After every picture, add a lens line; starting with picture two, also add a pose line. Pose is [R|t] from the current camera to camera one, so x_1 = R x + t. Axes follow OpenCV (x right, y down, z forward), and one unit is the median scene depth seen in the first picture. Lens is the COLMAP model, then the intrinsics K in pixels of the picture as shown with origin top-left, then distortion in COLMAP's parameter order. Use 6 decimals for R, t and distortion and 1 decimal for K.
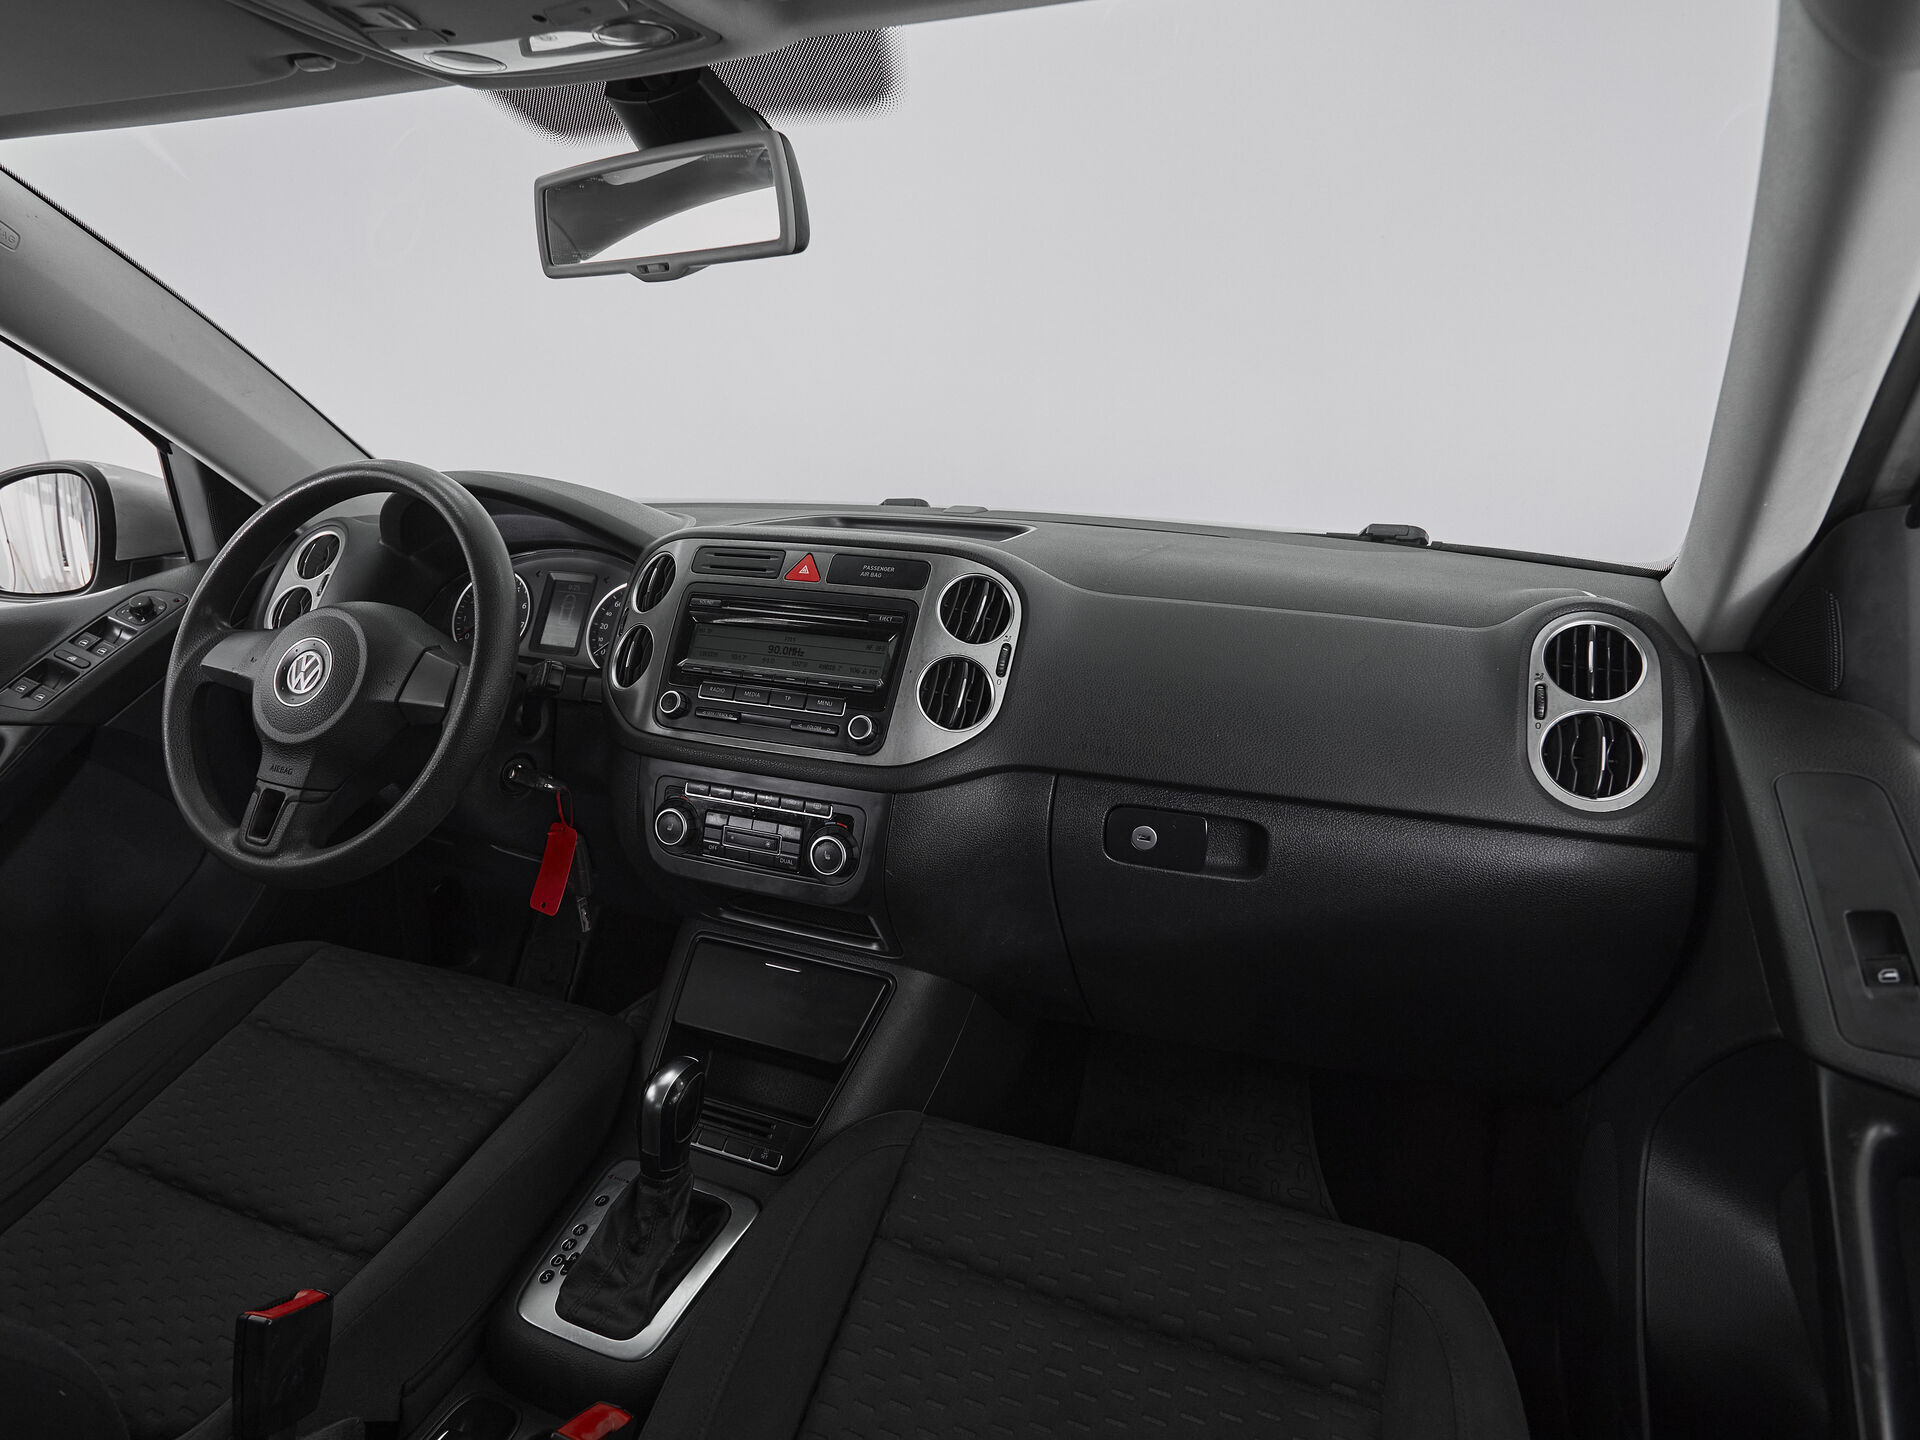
lens RADIAL K [[1050.2, 0, 960.0], [0, 1050.2, 720.0], [0, 0, 1]] dist [-0.001169, 0.000057]
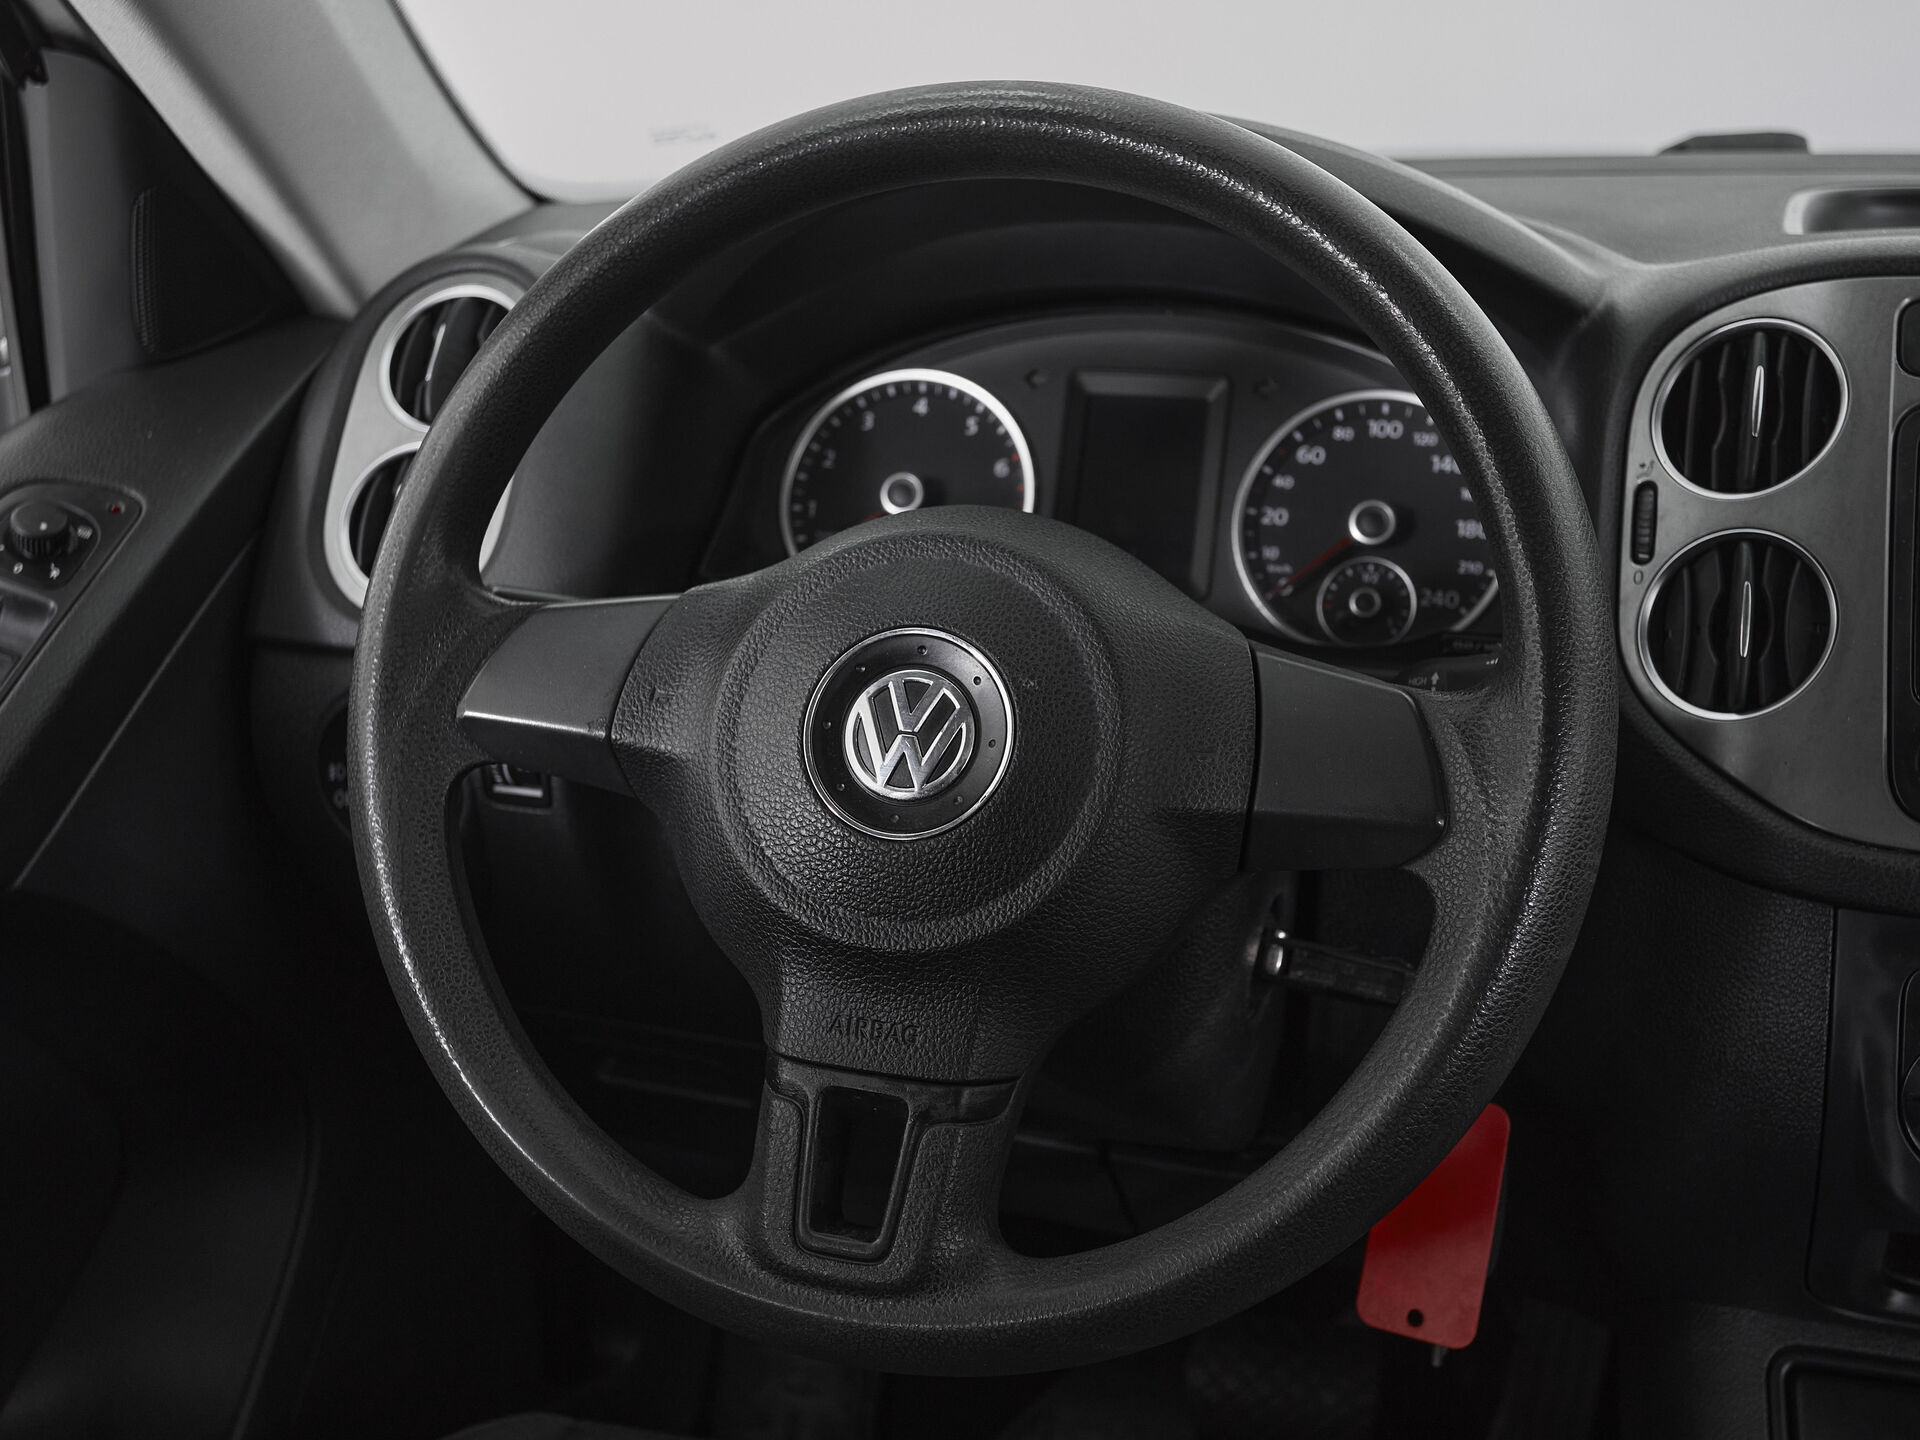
lens RADIAL K [[2210.3, 0, 960.0], [0, 2210.3, 720.0], [0, 0, 1]] dist [0.002348, -0.003992]
pose [[0.995099, -0.059138, 0.079245, -0.601916], [0.054307, 0.996611, 0.061784, -0.084131], [-0.082630, -0.057178, 0.994939, 0.270112]]
